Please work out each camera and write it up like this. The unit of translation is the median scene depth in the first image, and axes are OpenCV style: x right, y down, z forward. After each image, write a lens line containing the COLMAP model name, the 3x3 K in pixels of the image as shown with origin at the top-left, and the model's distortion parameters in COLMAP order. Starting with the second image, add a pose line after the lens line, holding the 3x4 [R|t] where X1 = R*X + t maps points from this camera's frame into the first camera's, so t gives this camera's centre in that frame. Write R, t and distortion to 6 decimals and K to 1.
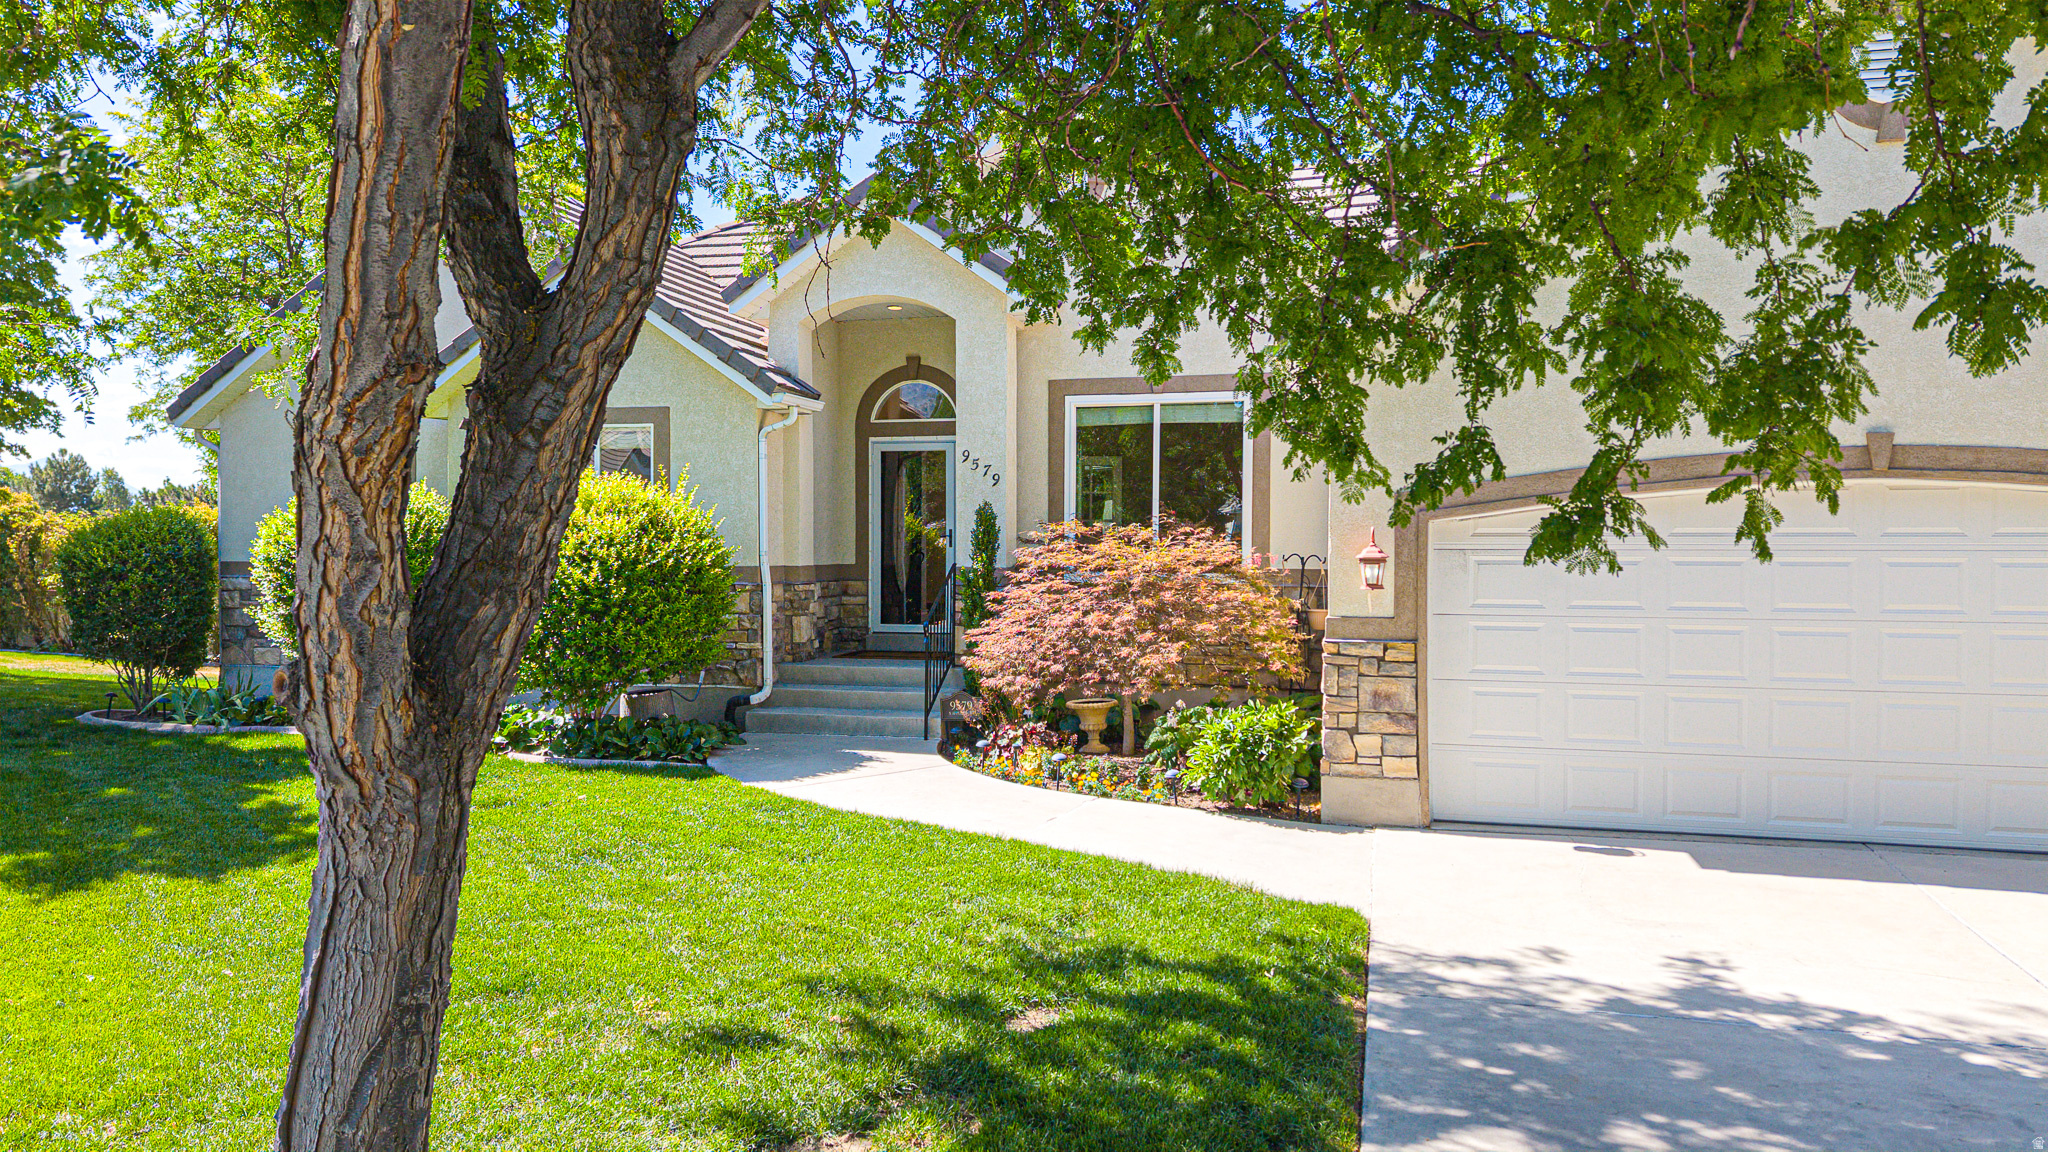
lens RADIAL K [[1375.5, 0, 1024.0], [0, 1375.5, 576.0], [0, 0, 1]] dist [0.017832, -0.016325]
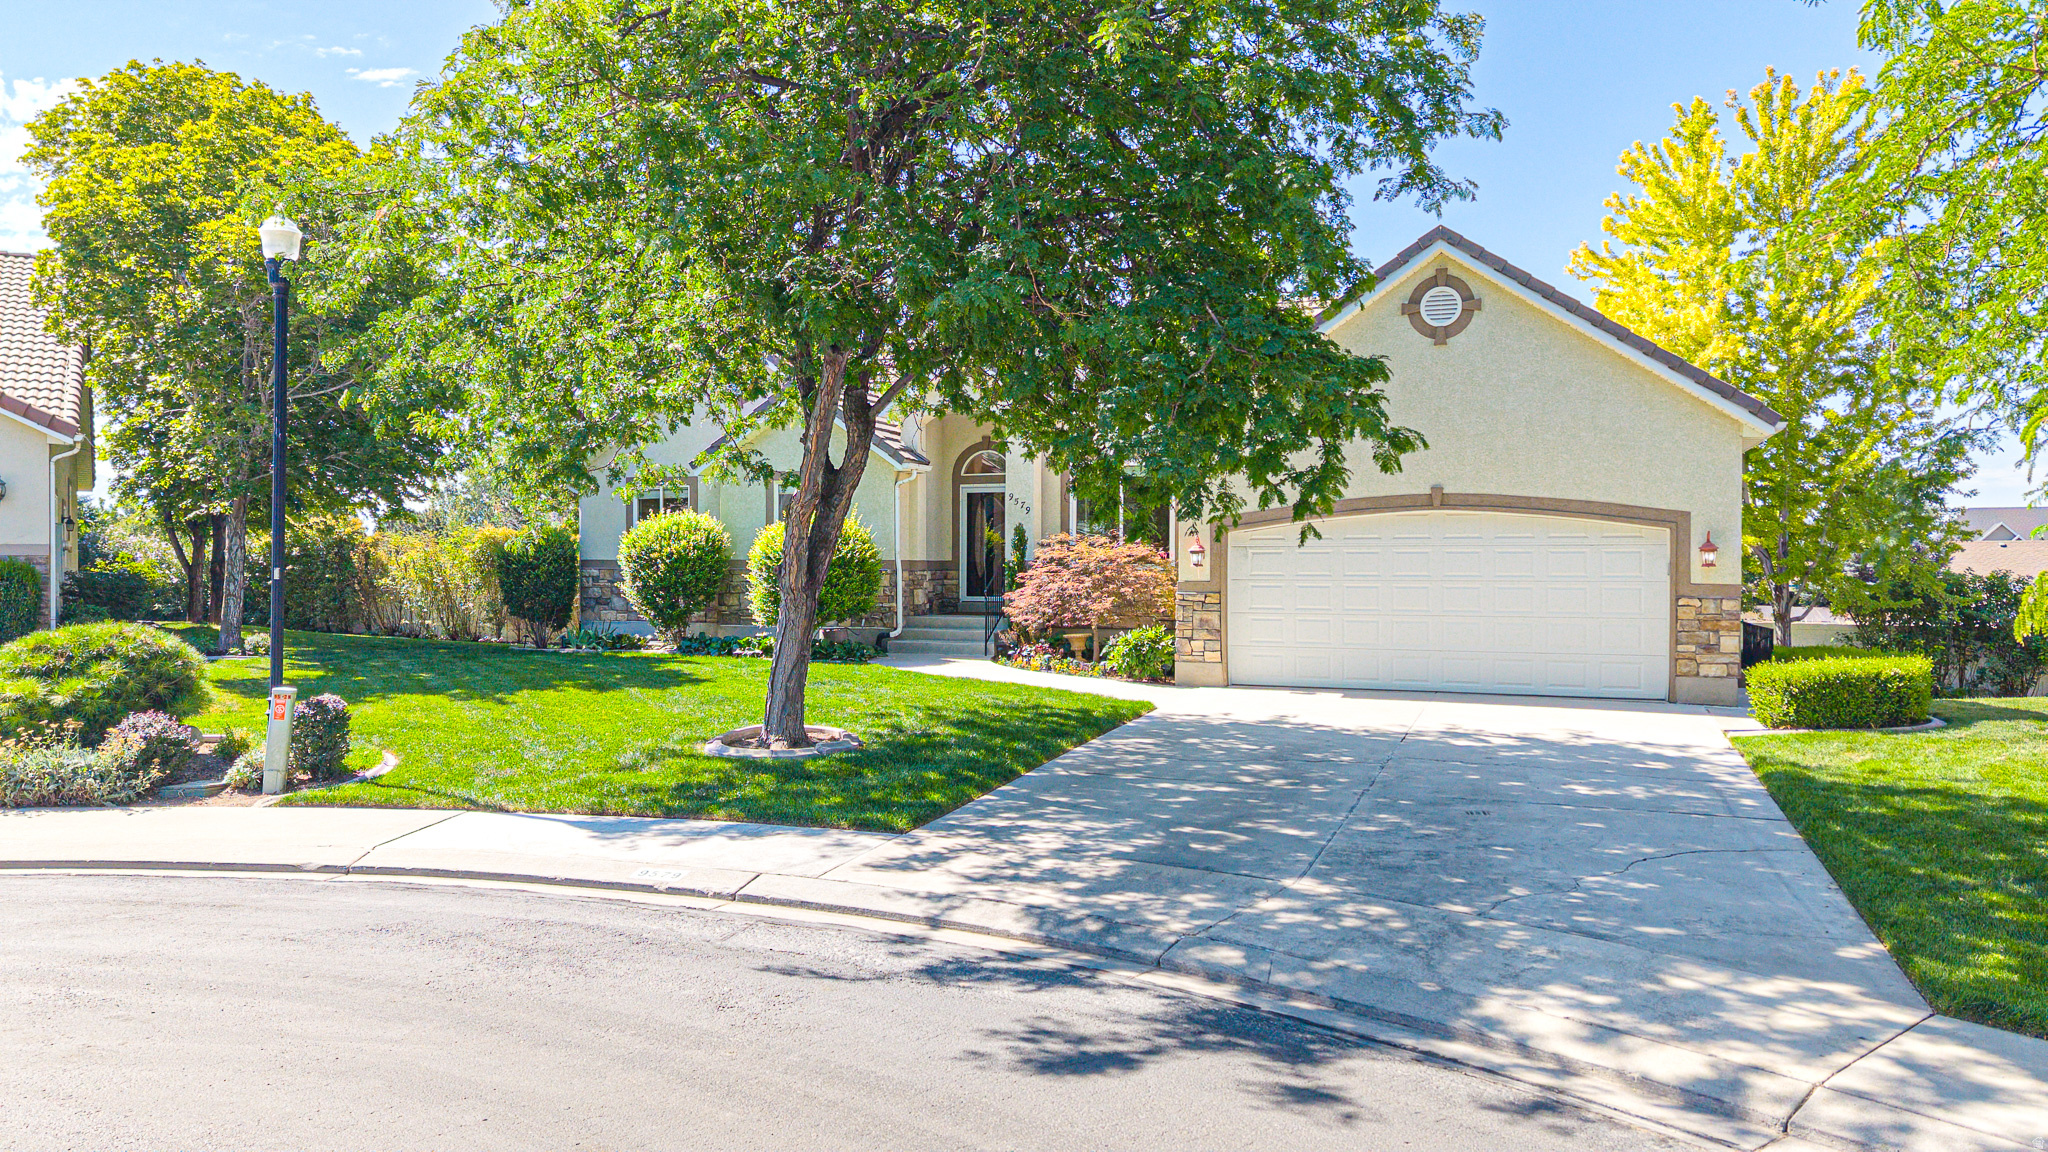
lens RADIAL K [[1402.9, 0, 996.3], [0, 1402.9, 580.0], [0, 0, 1]] dist [0.117176, -0.001122]
pose [[0.992843, 0.000897, -0.119424, 0.173164], [-0.002314, 0.999929, -0.011727, 0.044745], [0.119405, 0.011919, 0.992774, -0.881938]]
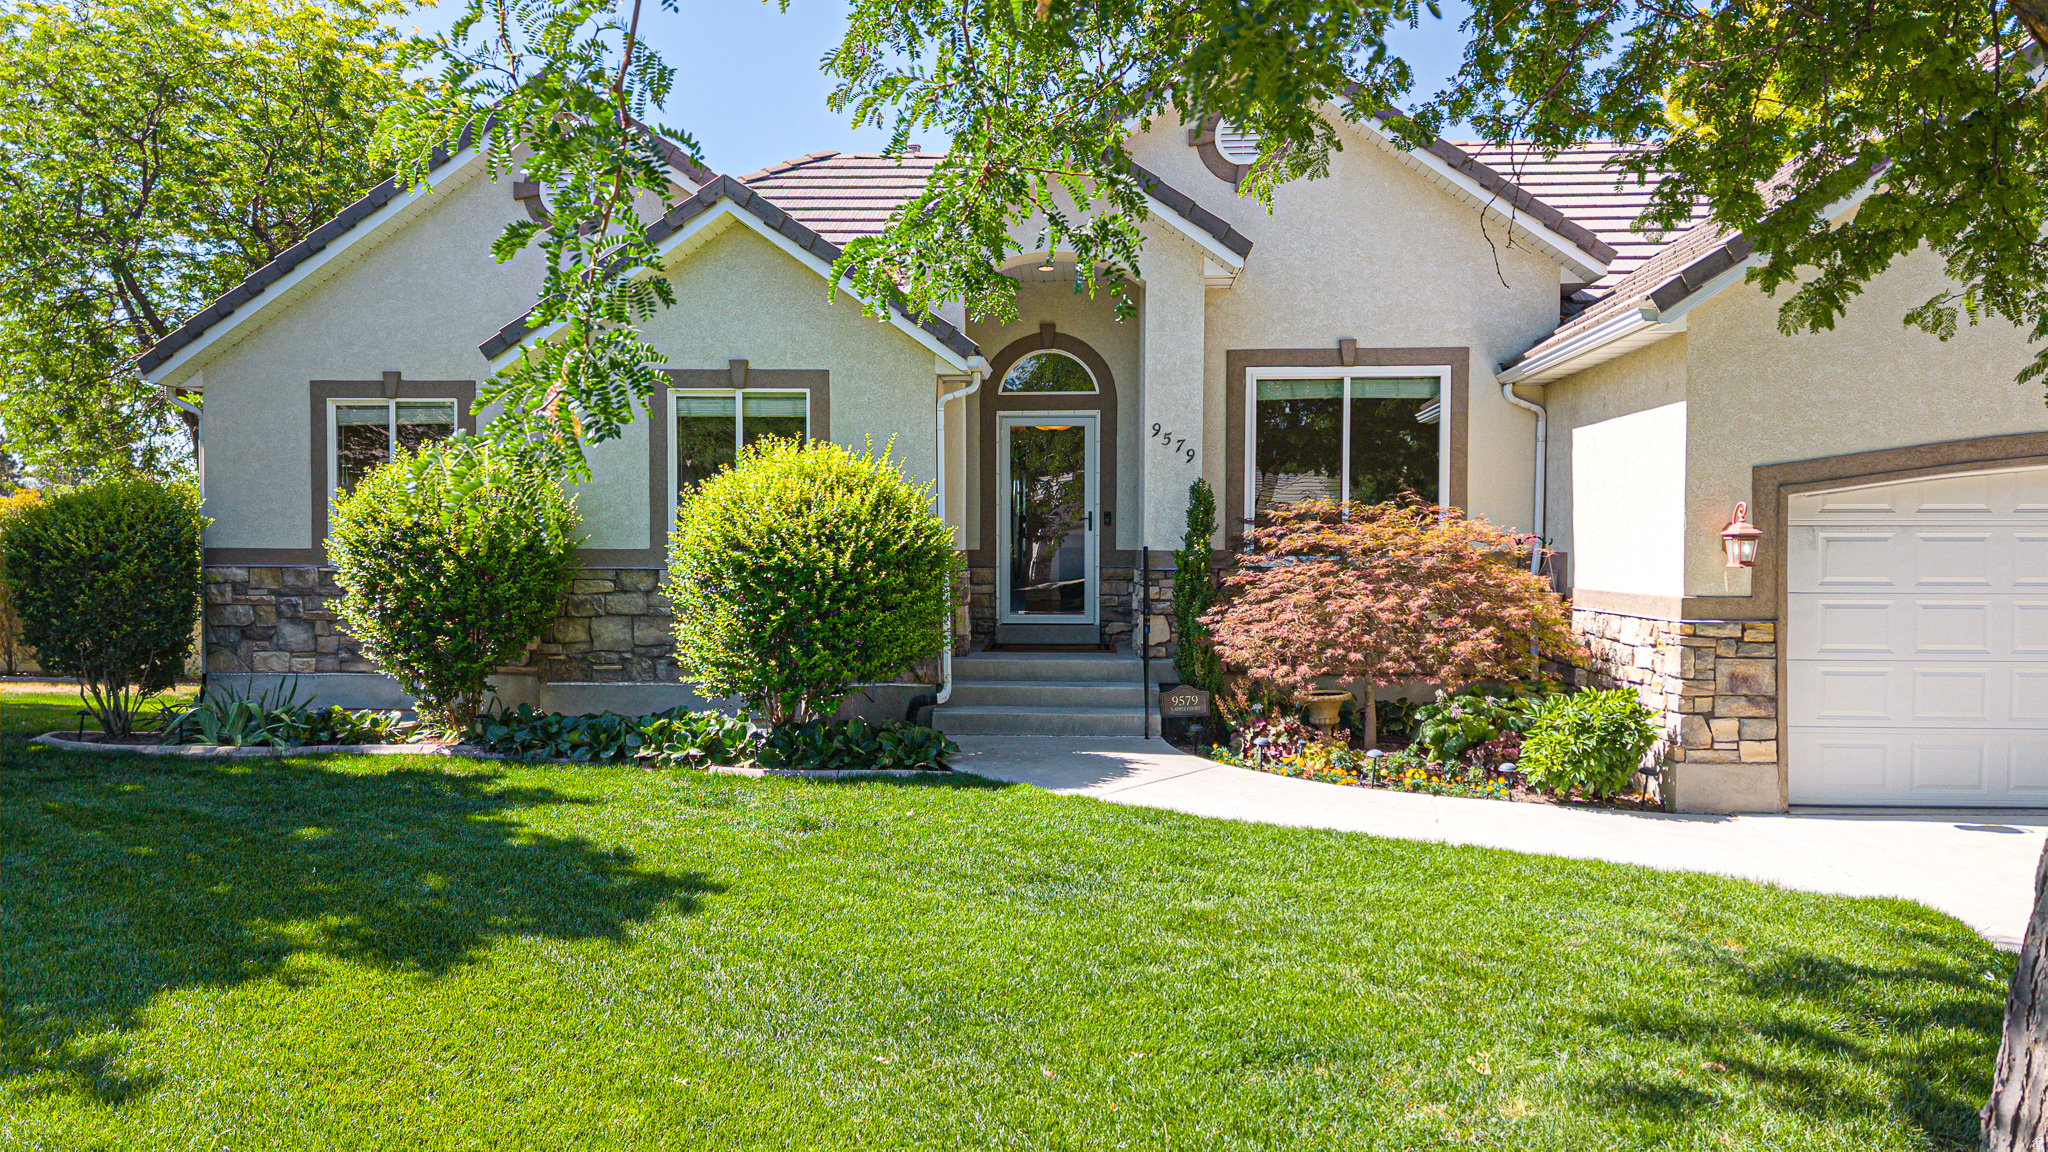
lens RADIAL K [[1384.2, 0, 1024.0], [0, 1384.2, 576.0], [0, 0, 1]] dist [0.046026, -0.068809]
pose [[0.981116, -0.005683, 0.193338, -0.352708], [0.005349, 0.999983, 0.002250, 0.009284], [-0.193347, -0.001174, 0.981130, 0.120617]]
